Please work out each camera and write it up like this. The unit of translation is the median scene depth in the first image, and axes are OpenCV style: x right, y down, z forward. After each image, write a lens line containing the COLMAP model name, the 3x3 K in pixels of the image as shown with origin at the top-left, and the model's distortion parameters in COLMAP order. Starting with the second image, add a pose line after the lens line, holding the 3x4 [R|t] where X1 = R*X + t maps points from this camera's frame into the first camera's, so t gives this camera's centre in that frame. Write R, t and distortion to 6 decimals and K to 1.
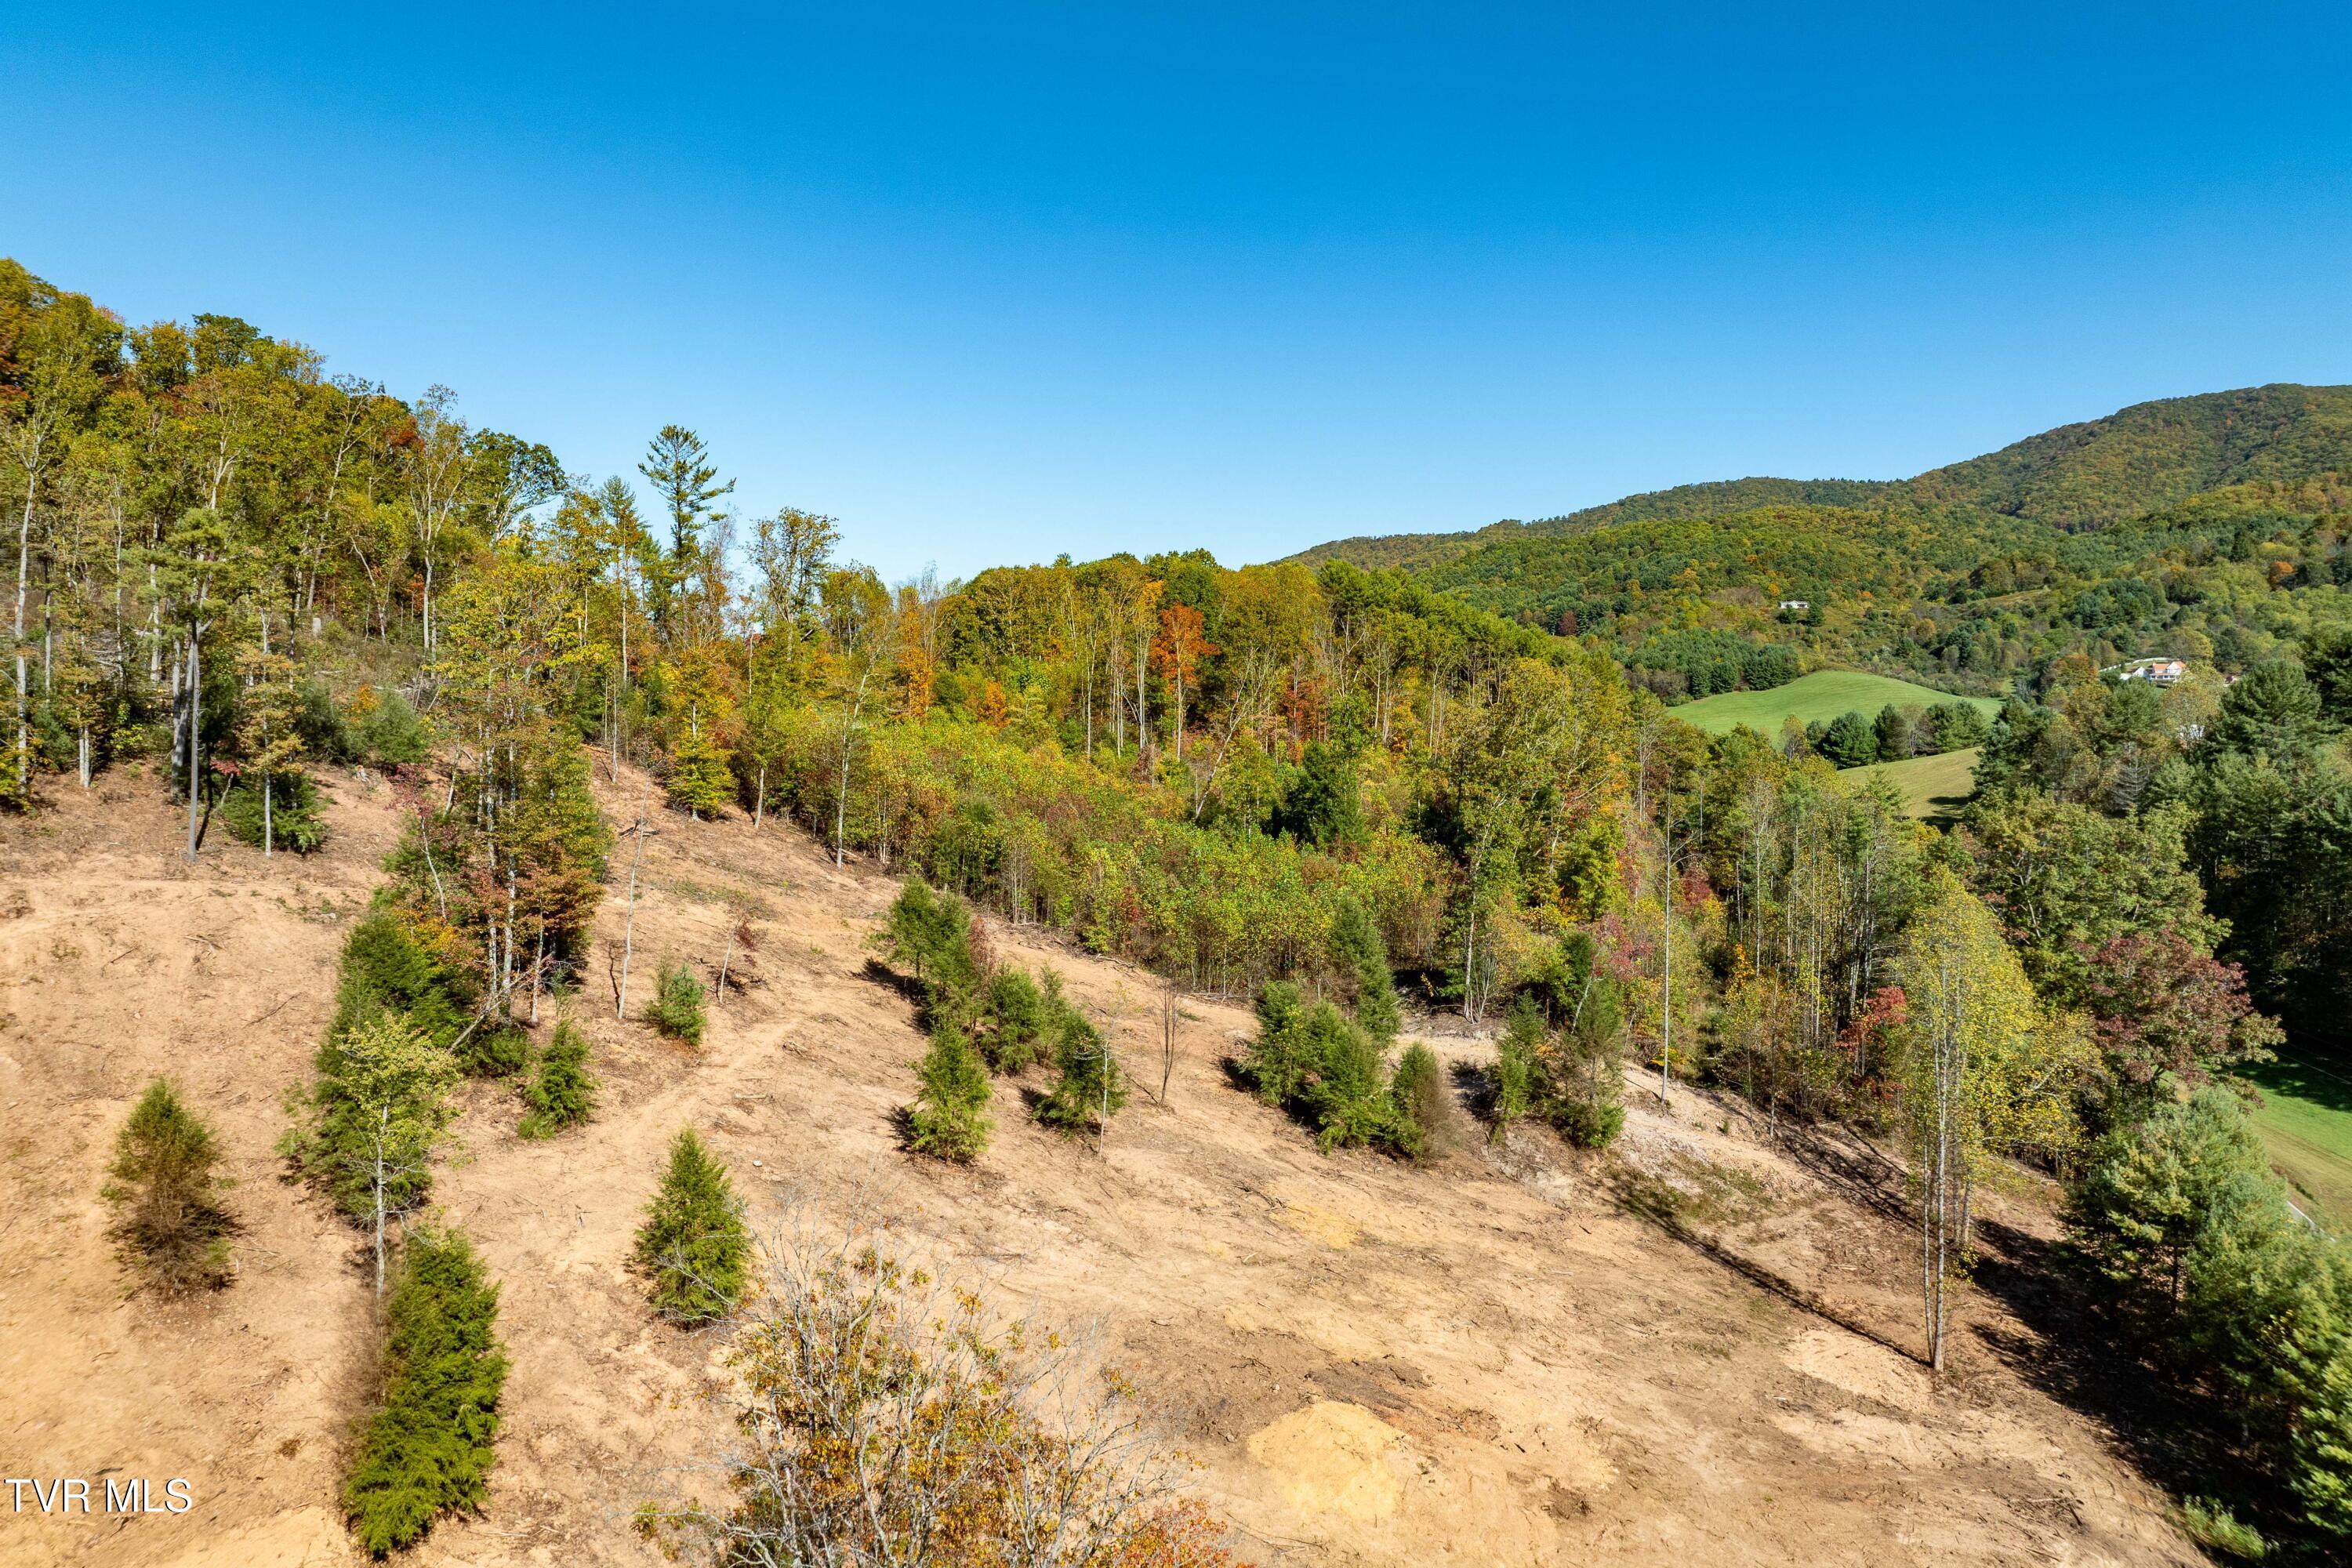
lens RADIAL K [[1697.6, 0, 1184.8], [0, 1697.6, 725.0], [0, 0, 1]] dist [-0.043948, 0.008228]
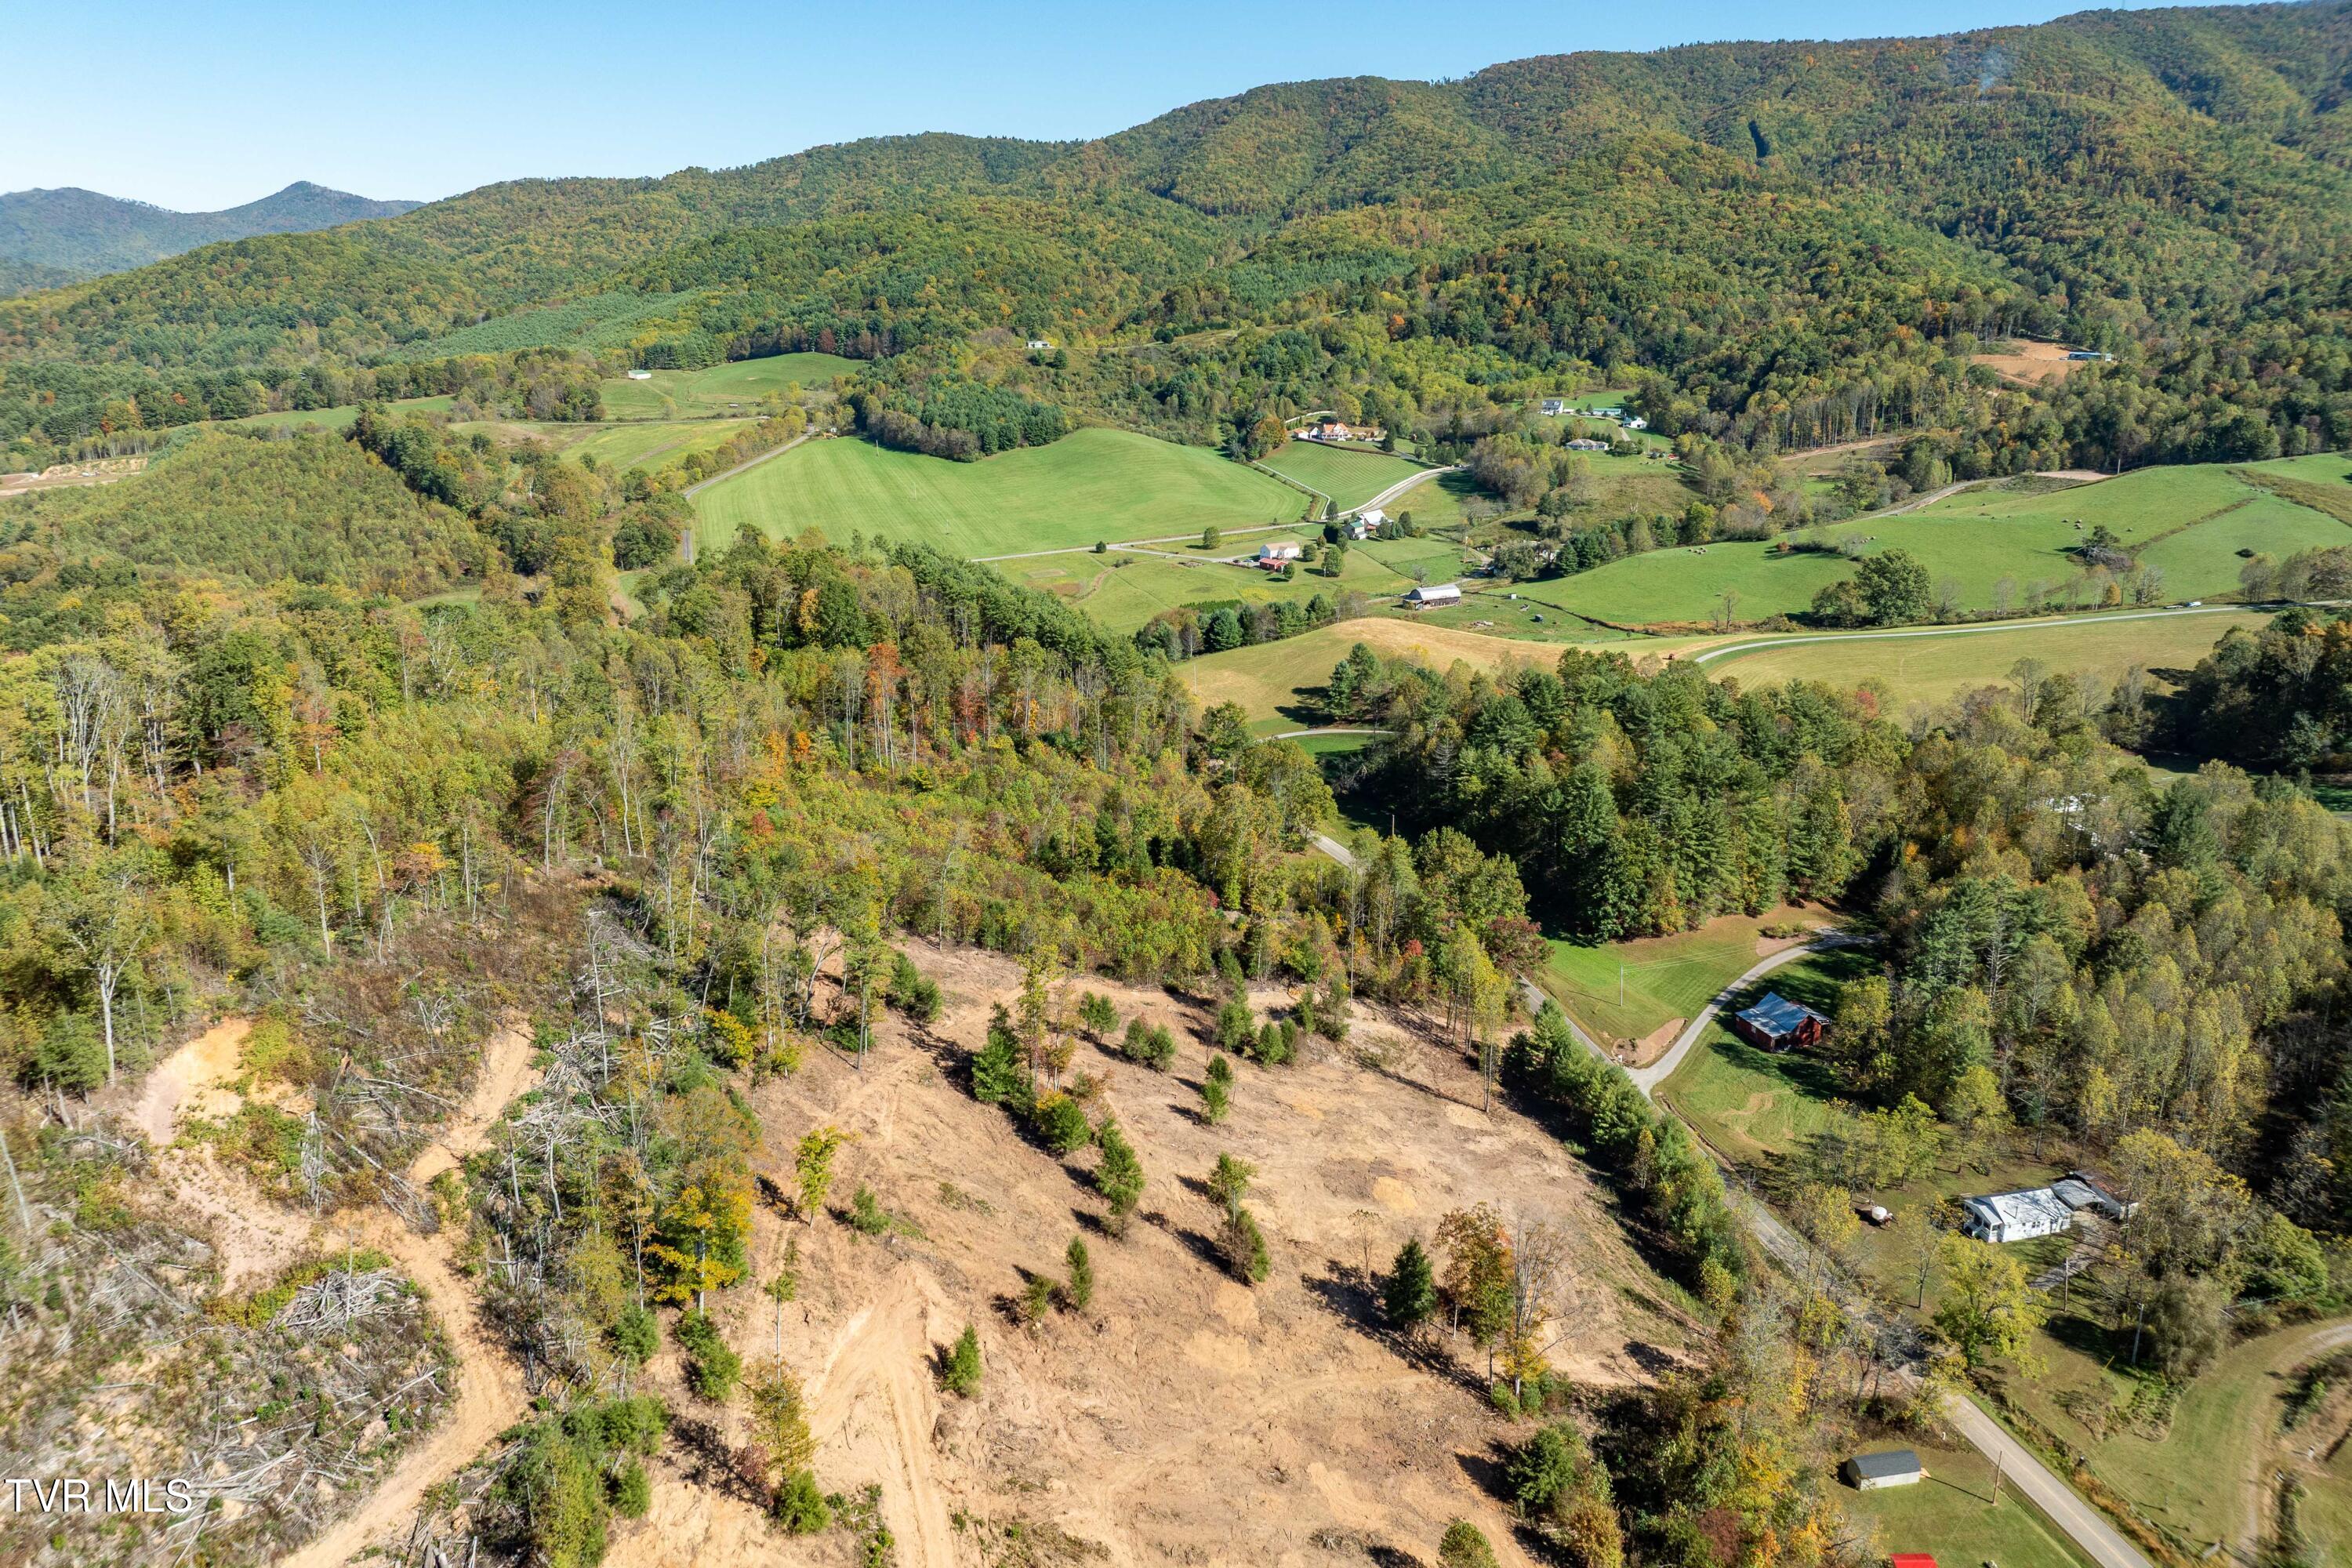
lens RADIAL K [[1676.4, 0, 1186.6], [0, 1676.4, 865.8], [0, 0, 1]] dist [-0.036186, 0.001557]
pose [[0.877138, -0.163573, 0.451523, -1.032890], [0.010053, 0.946254, 0.323269, -0.799103], [-0.480133, -0.279013, 0.831639, -0.901859]]
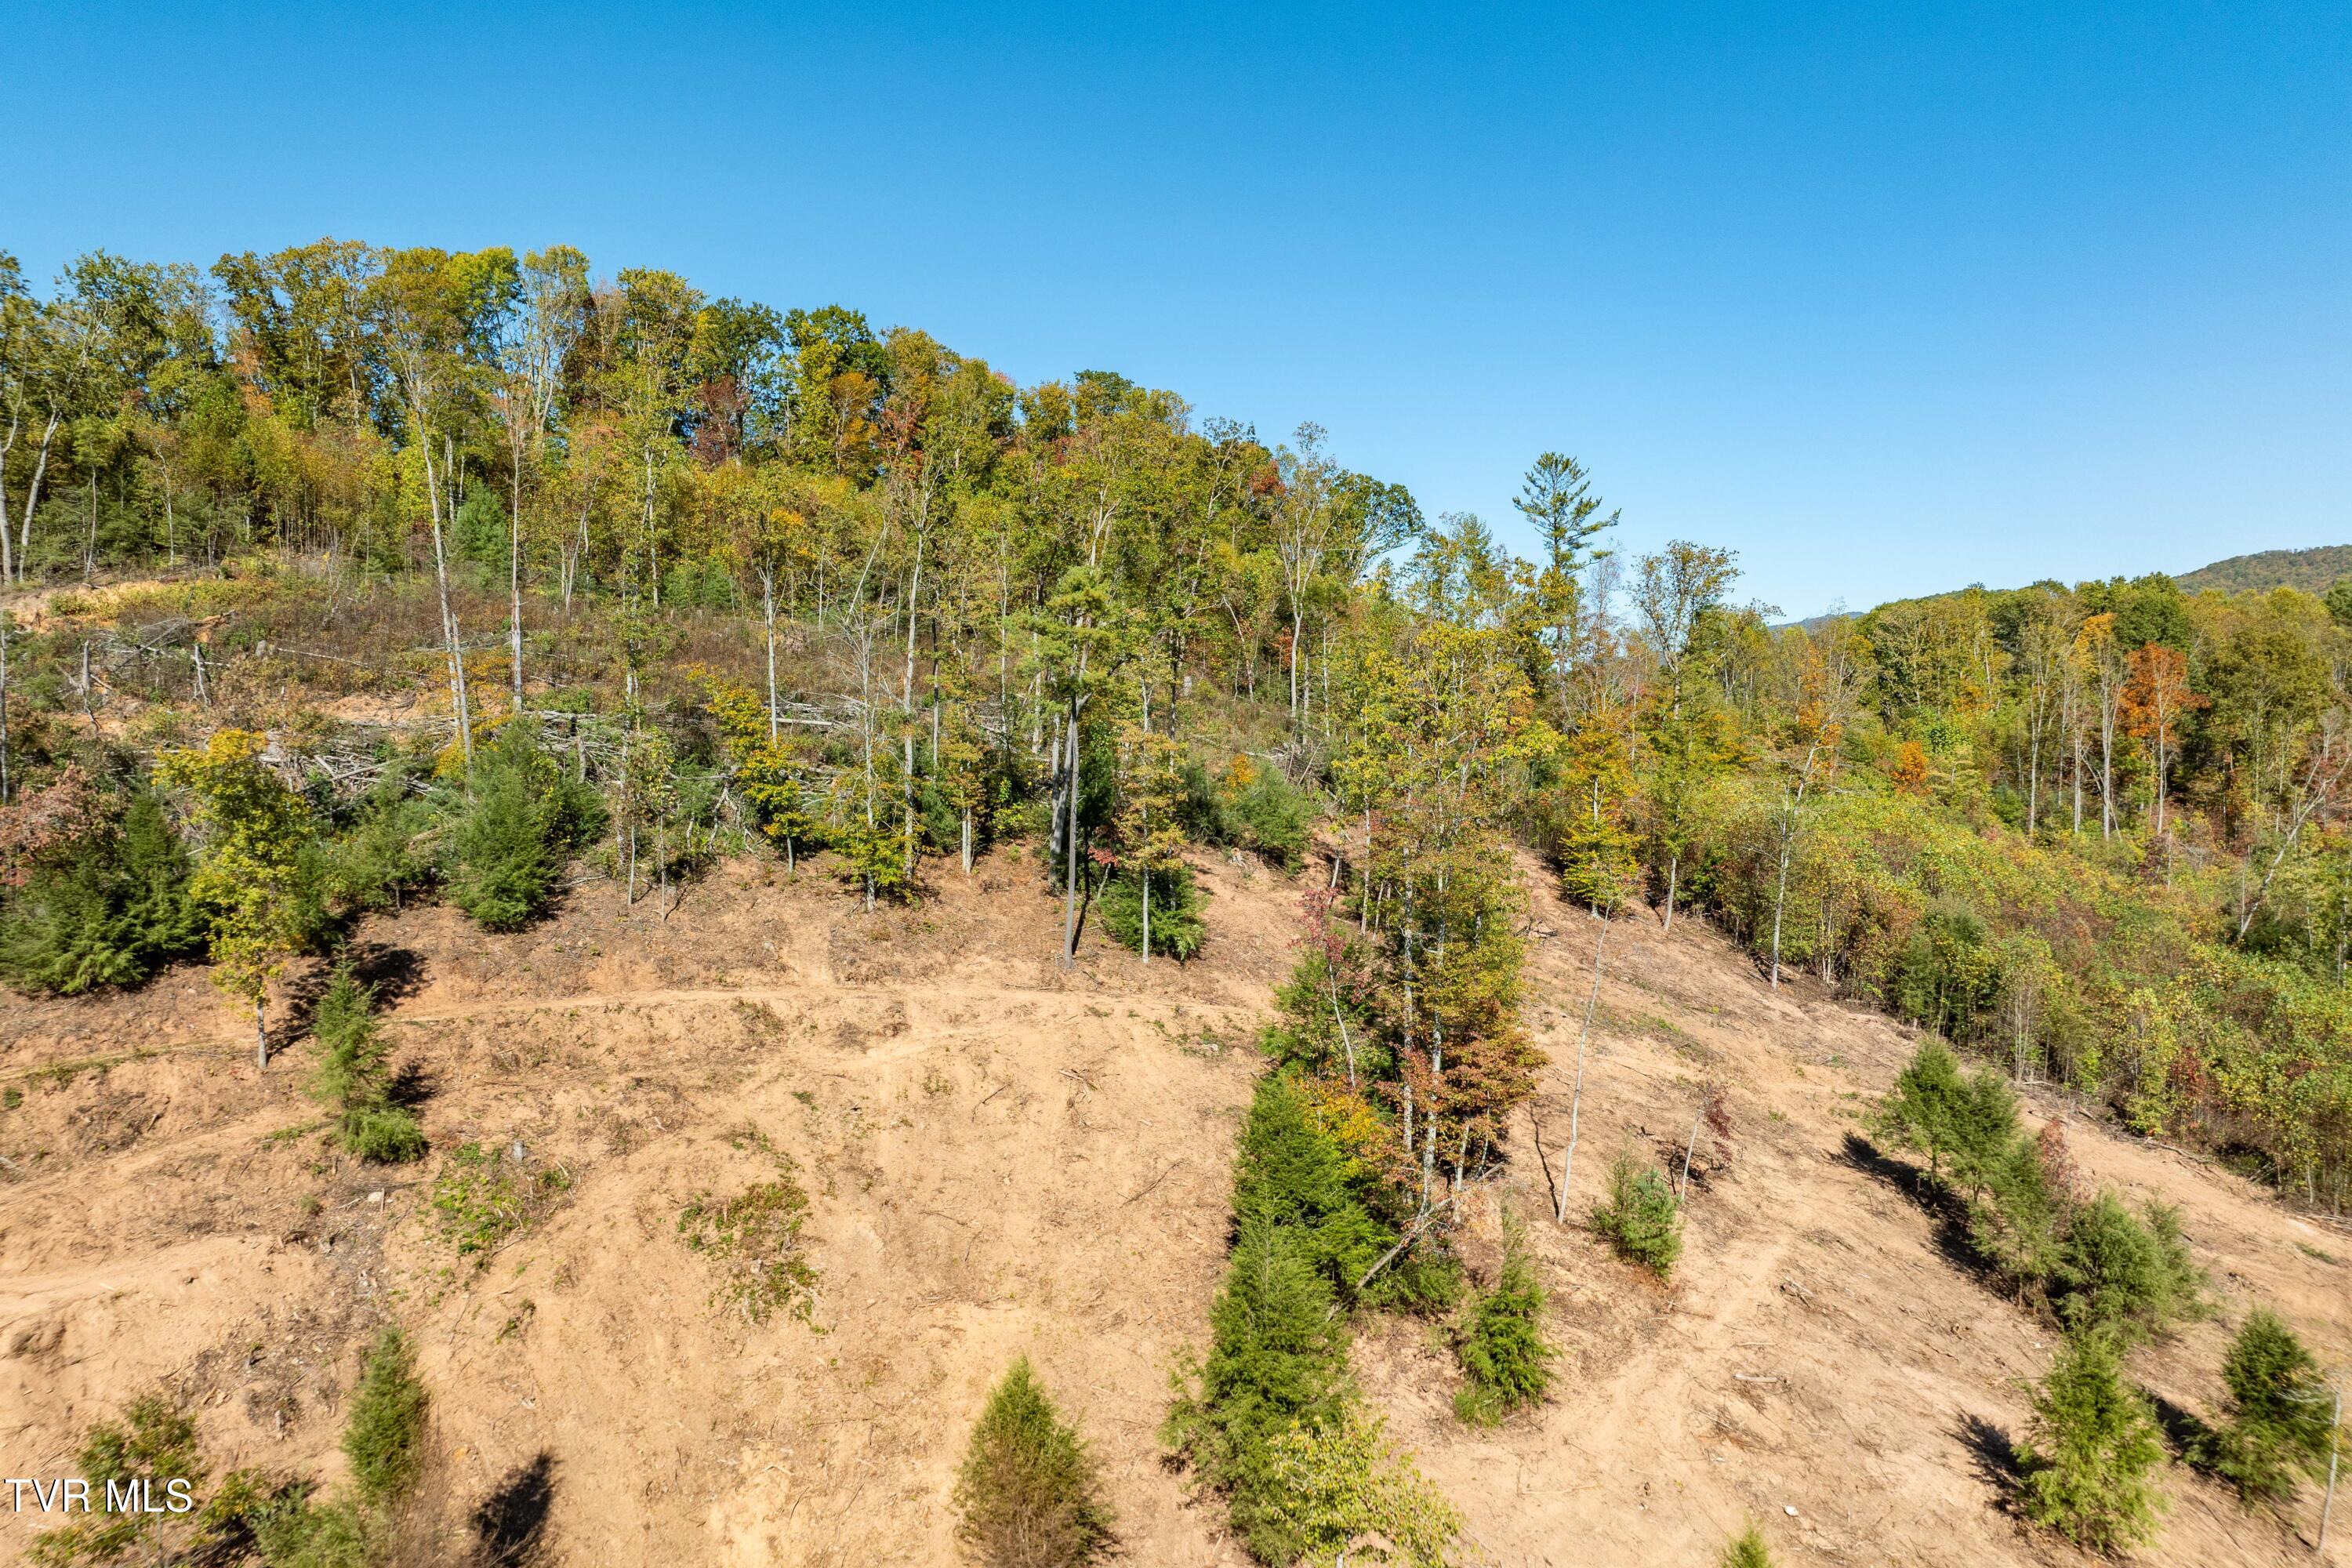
lens RADIAL K [[1680.1, 0, 1178.6], [0, 1680.1, 822.2], [0, 0, 1]] dist [-0.037799, 0.000975]
pose [[0.890779, 0.032290, -0.453288, -0.126349], [-0.015039, 0.999021, 0.041611, -0.029684], [0.454188, -0.030249, 0.890392, 0.212558]]
